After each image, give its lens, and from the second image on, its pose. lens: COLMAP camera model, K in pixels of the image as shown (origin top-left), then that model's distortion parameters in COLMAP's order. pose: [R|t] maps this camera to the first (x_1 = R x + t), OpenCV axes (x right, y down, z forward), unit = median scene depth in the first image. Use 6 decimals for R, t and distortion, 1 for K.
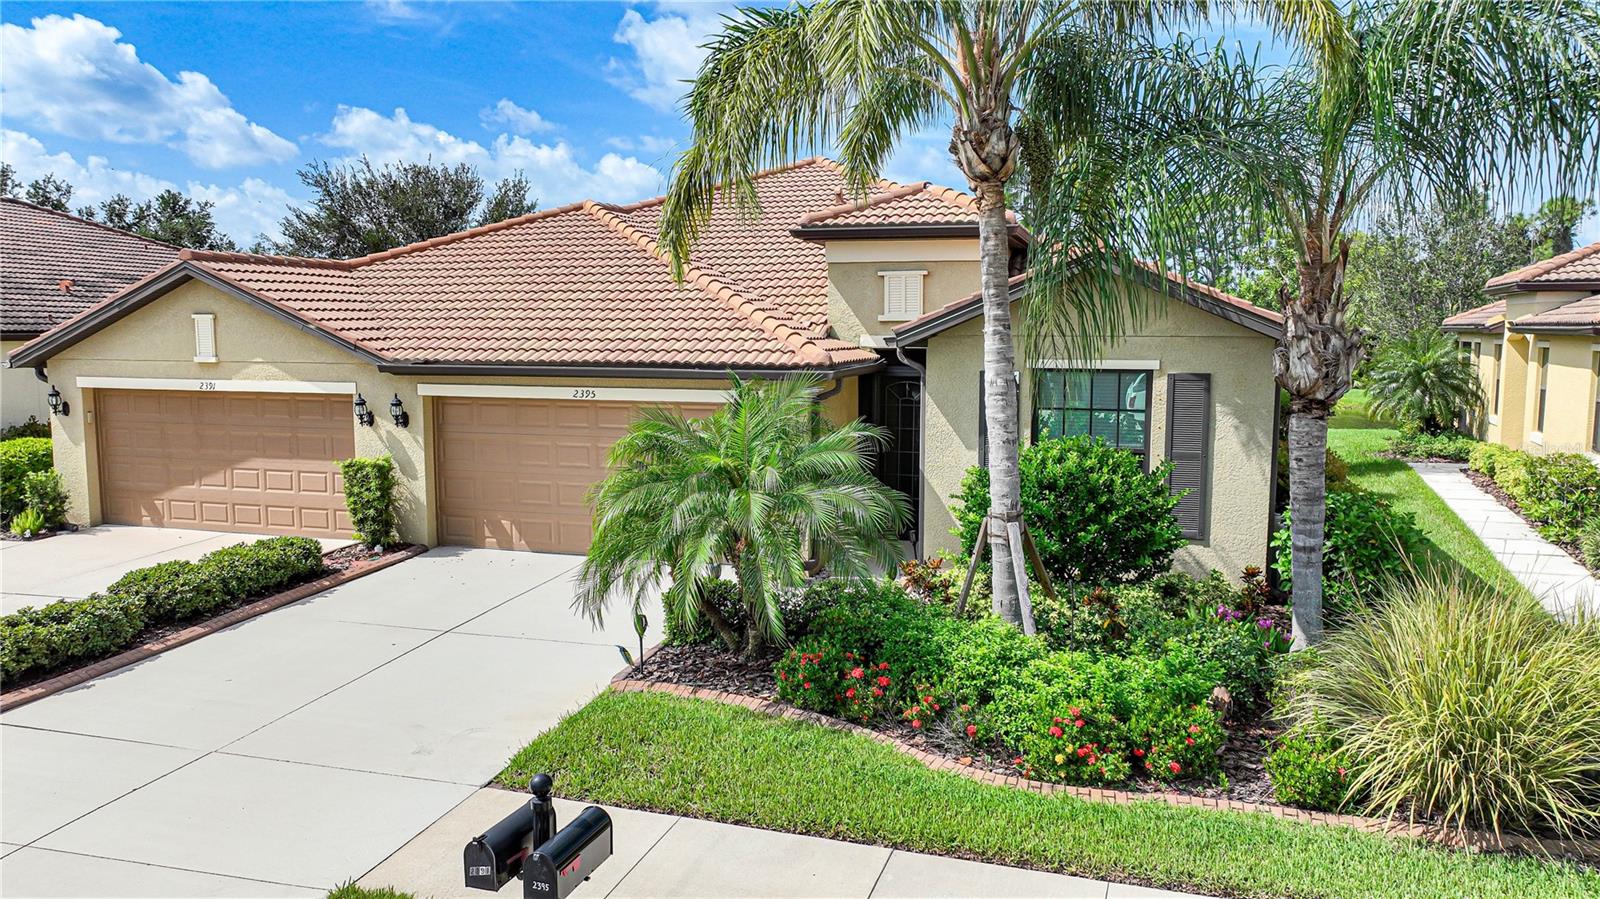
lens RADIAL K [[1121.3, 0, 802.3], [0, 1121.3, 451.9], [0, 0, 1]] dist [-0.010194, 0.025993]
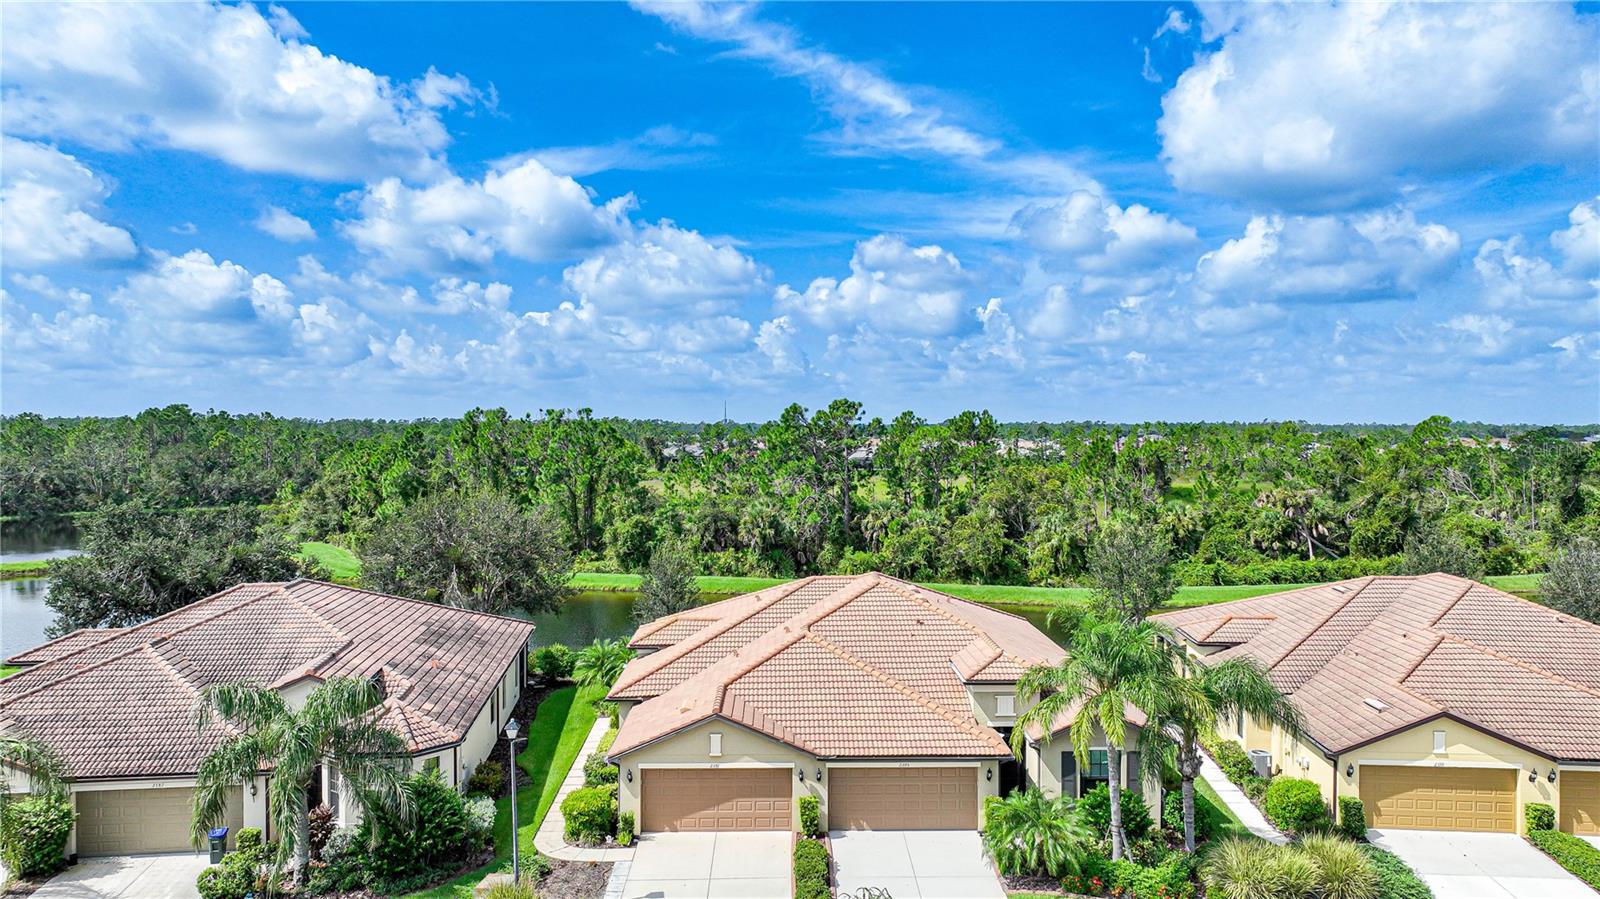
lens RADIAL K [[1121.3, 0, 800.7], [0, 1121.3, 456.3], [0, 0, 1]] dist [-0.010194, 0.025993]
pose [[0.951908, -0.008194, 0.306274, -1.352946], [0.034158, 0.996249, -0.079511, -0.630687], [-0.304474, 0.086149, 0.948617, -1.544251]]
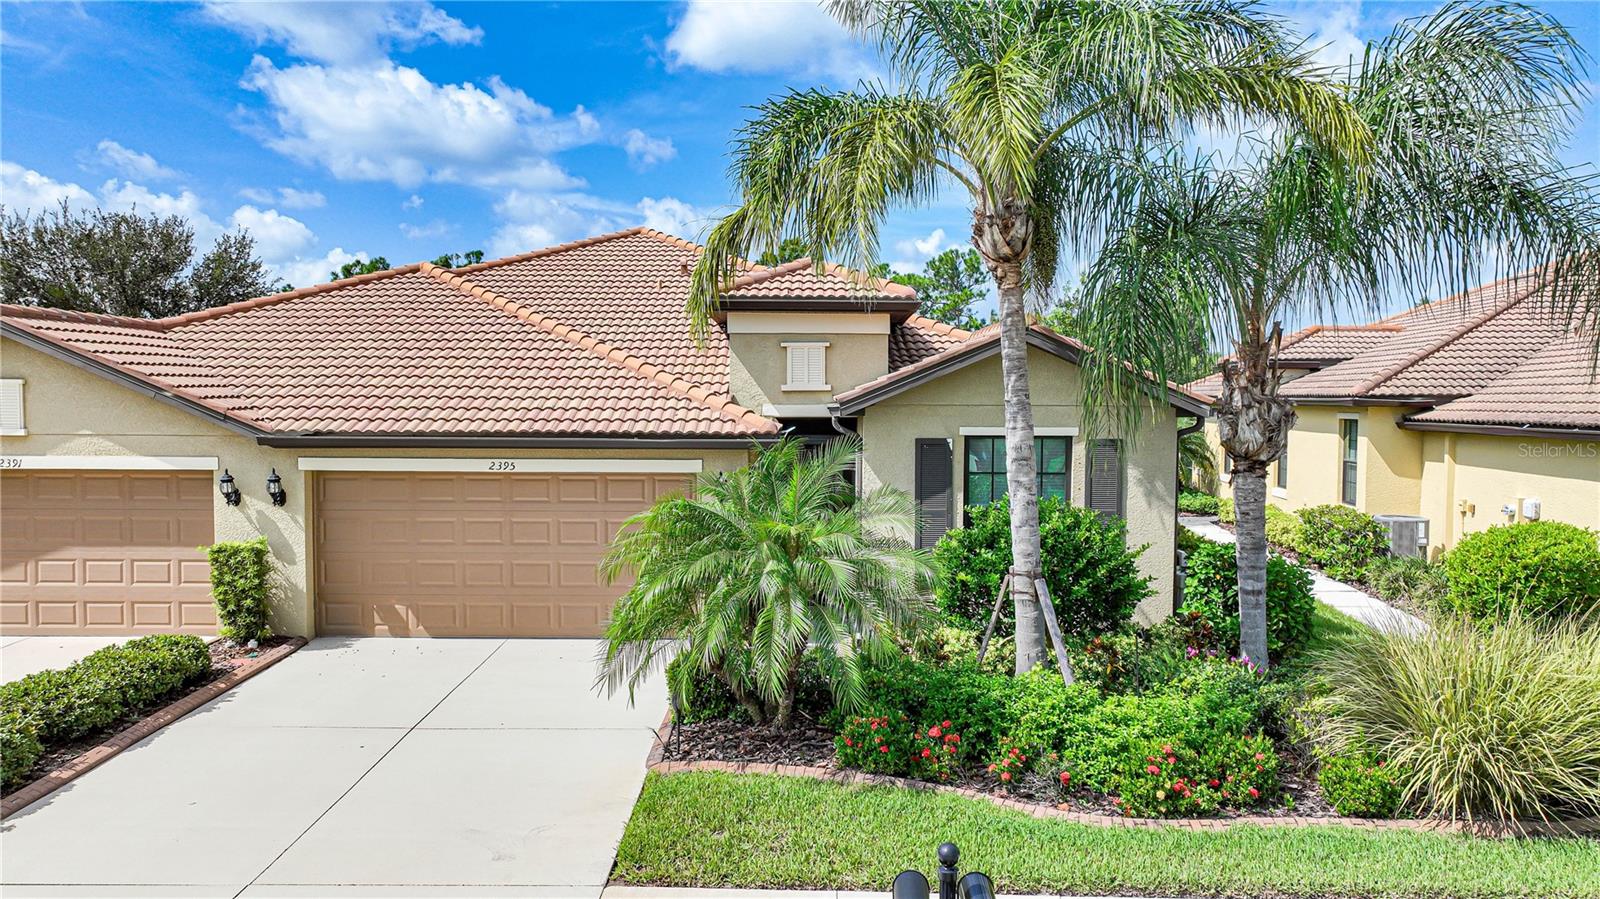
lens RADIAL K [[1121.3, 0, 798.1], [0, 1121.3, 454.3], [0, 0, 1]] dist [-0.010194, 0.025993]
pose [[0.960450, -0.011437, 0.278216, -0.253746], [0.028003, 0.998058, -0.055642, -0.002124], [-0.277040, 0.061232, 0.958905, 0.026074]]
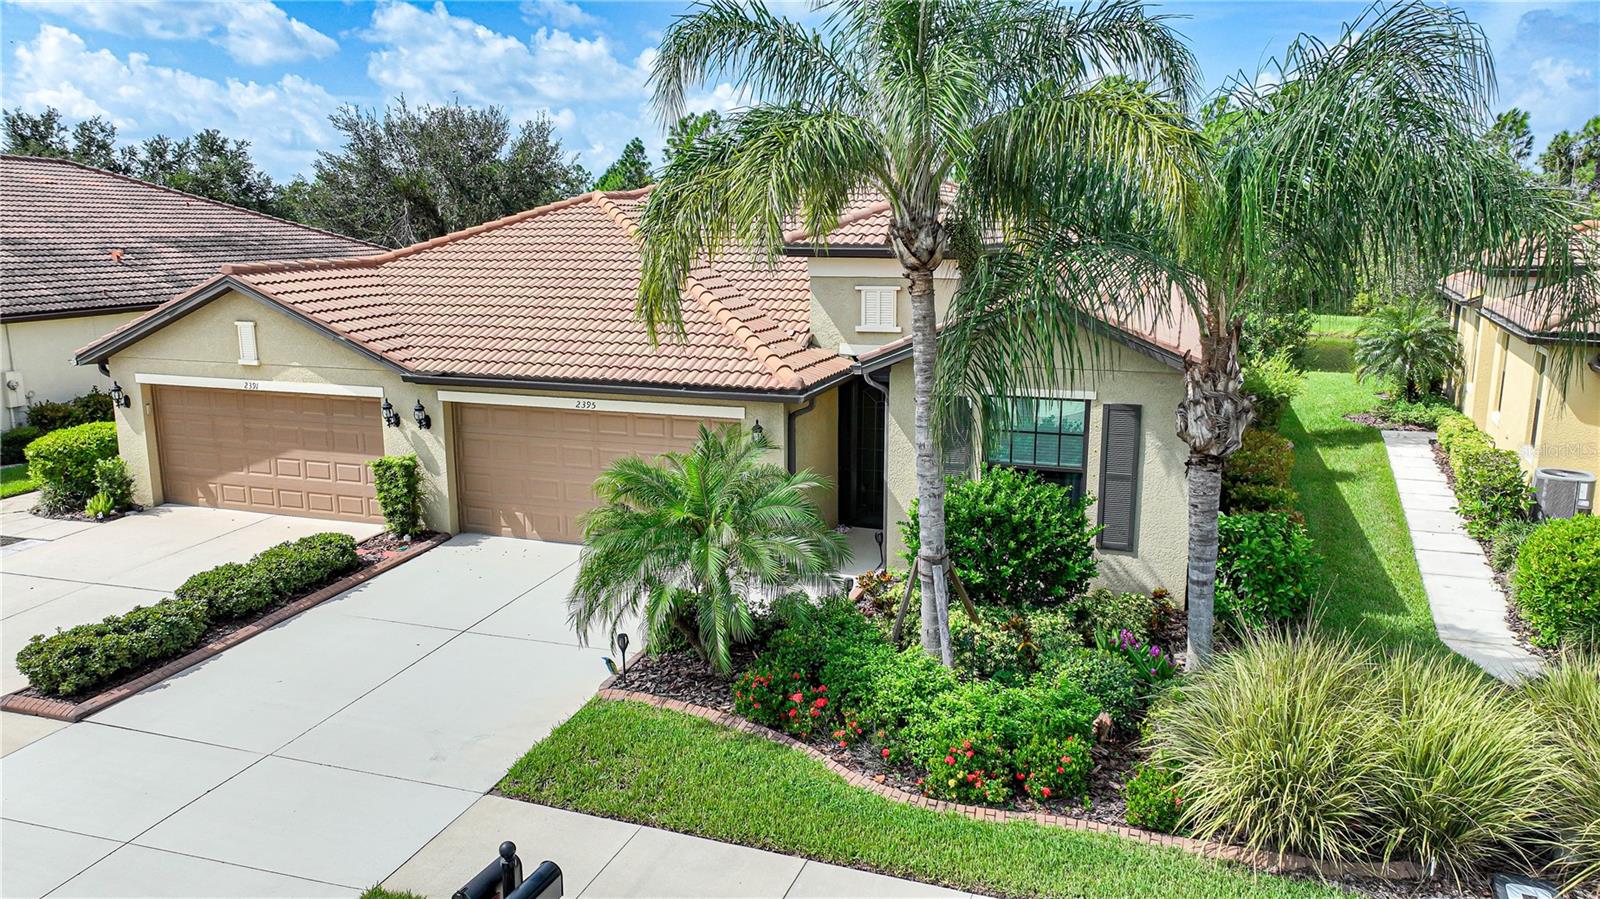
lens RADIAL K [[1121.3, 0, 803.3], [0, 1121.3, 449.6], [0, 0, 1]] dist [-0.010194, 0.025993]
pose [[0.999454, 0.005348, -0.032605, 0.066825], [-0.002498, 0.996221, 0.086816, -0.121732], [0.032946, -0.086687, 0.995691, -0.118760]]
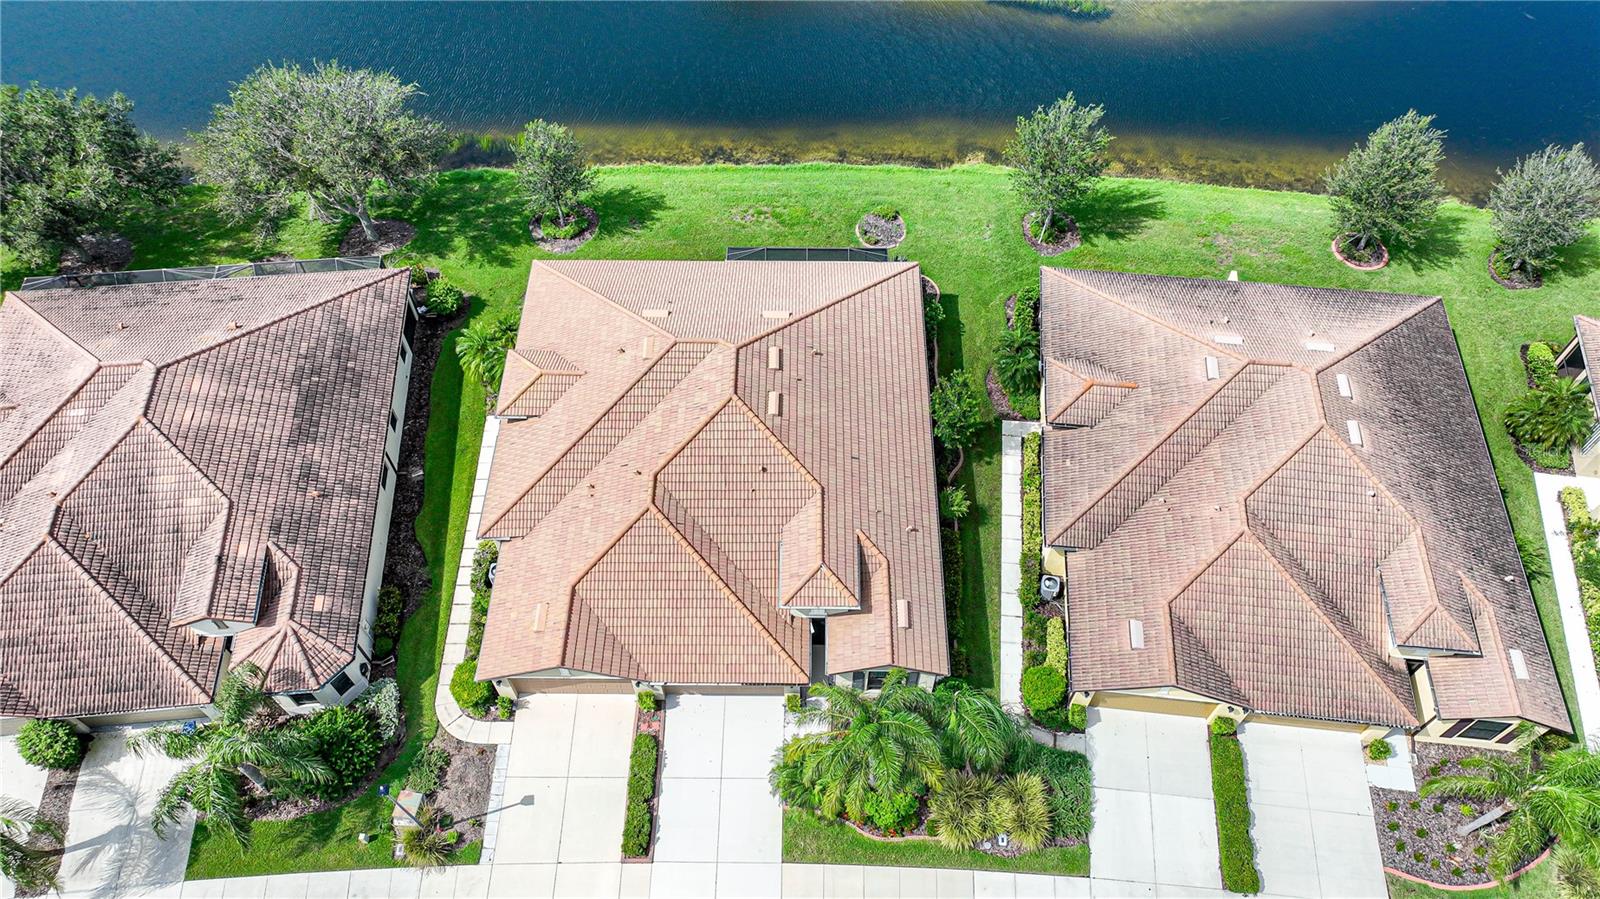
lens RADIAL K [[1121.3, 0, 797.4], [0, 1121.3, 449.6], [0, 0, 1]] dist [-0.010194, 0.025993]
pose [[0.959616, -0.227813, 0.165039, -0.418625], [0.028804, 0.663163, 0.747920, -3.141345], [-0.279834, -0.712963, 0.642944, -0.637669]]
